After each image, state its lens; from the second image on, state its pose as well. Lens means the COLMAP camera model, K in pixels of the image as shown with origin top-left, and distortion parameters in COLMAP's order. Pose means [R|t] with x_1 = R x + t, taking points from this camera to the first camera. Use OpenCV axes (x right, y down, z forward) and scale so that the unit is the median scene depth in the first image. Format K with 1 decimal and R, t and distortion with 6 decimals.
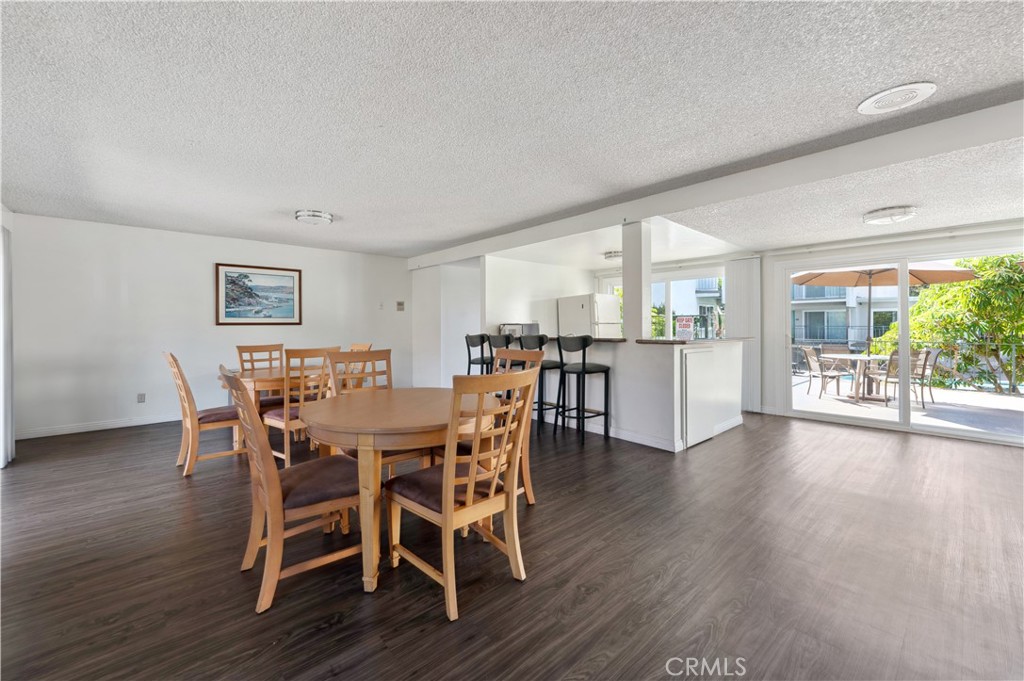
lens RADIAL K [[409.2, 0, 512.6], [0, 409.2, 325.7], [0, 0, 1]] dist [0.000289, 0.000054]
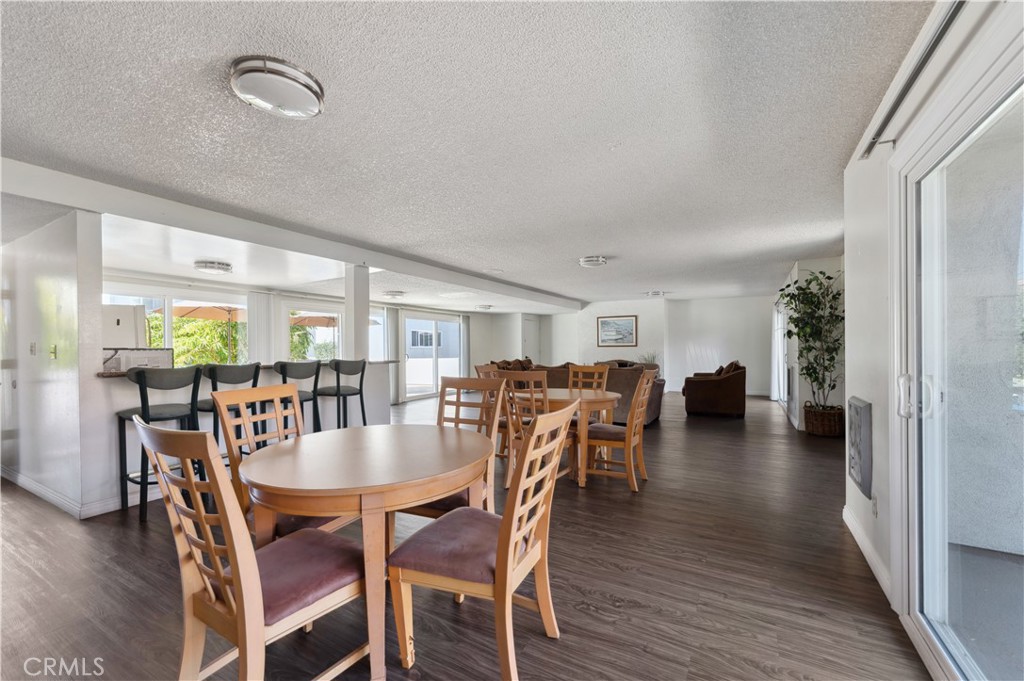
lens RADIAL K [[420.8, 0, 508.1], [0, 420.8, 344.3], [0, 0, 1]] dist [-0.000580, -0.000056]
pose [[-0.311172, 0.018686, 0.950170, -1.052948], [0.011053, 0.999810, -0.016042, 0.008096], [-0.950289, 0.005511, -0.311320, 0.997513]]
